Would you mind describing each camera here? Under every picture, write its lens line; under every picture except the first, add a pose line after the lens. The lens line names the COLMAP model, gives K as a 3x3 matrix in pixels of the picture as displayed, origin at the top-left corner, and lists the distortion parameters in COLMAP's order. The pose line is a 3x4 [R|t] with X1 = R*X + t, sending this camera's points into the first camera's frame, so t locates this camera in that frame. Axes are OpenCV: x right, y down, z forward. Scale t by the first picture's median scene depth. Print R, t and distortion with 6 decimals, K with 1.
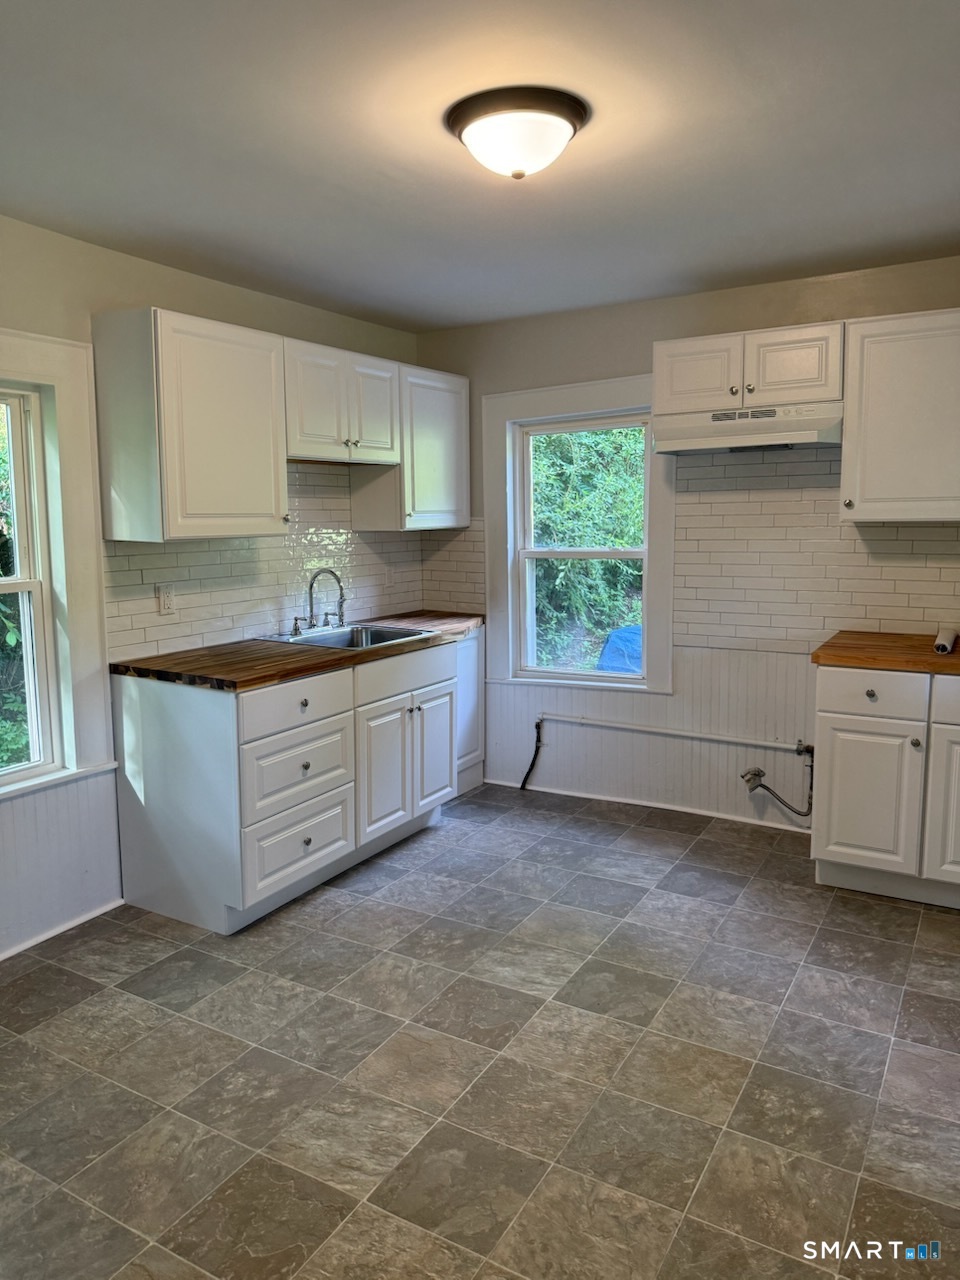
lens RADIAL K [[888.2, 0, 450.6], [0, 888.2, 642.6], [0, 0, 1]] dist [0.006755, -0.030854]
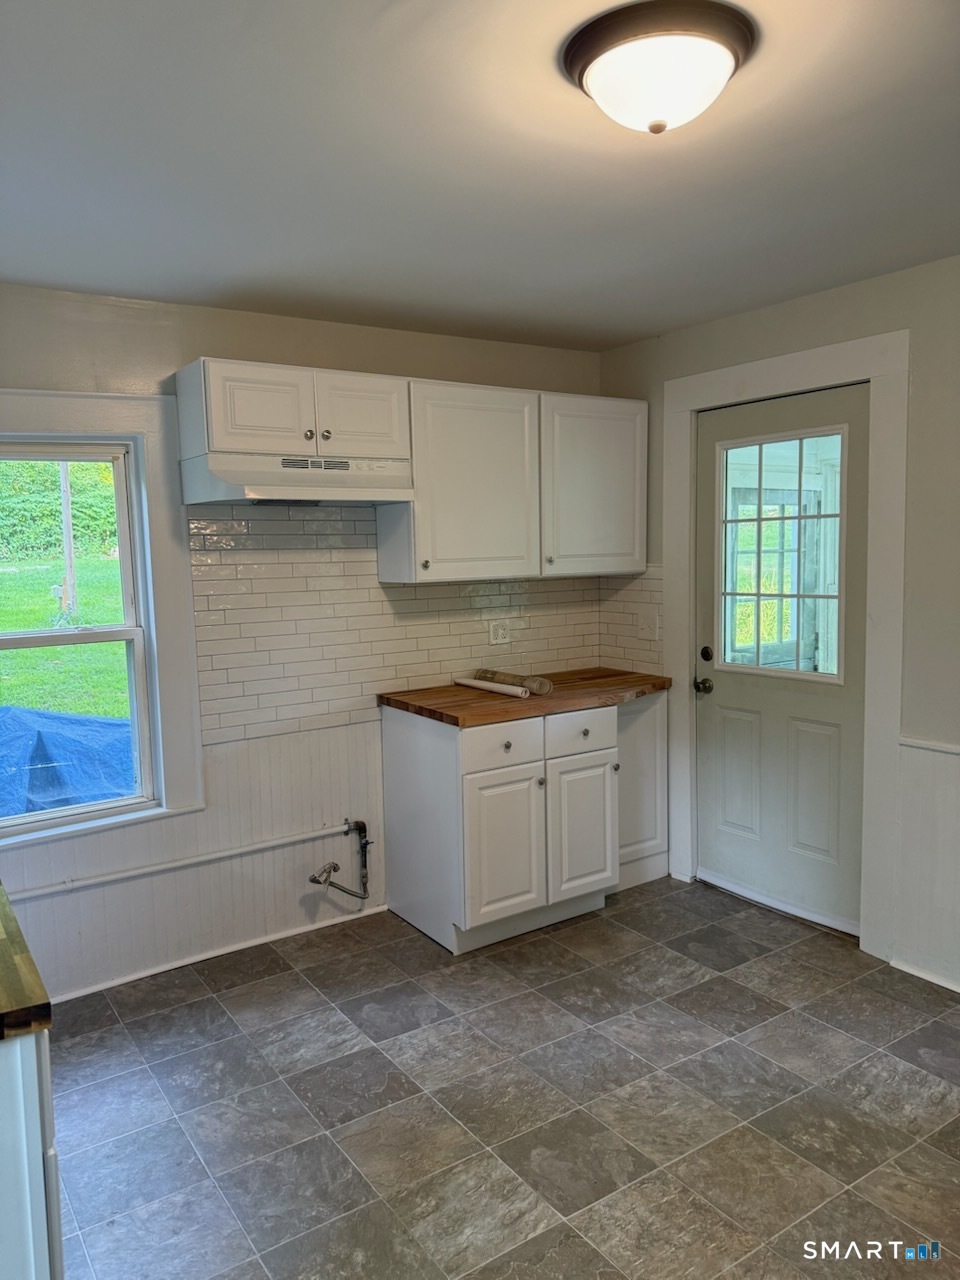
lens RADIAL K [[911.3, 0, 480.0], [0, 911.3, 640.0], [0, 0, 1]] dist [0.103831, -0.134119]
pose [[0.412390, -0.080726, 0.907424, -0.455416], [0.150871, 0.988364, 0.019362, -0.081983], [-0.898428, 0.128919, 0.419770, 0.520745]]
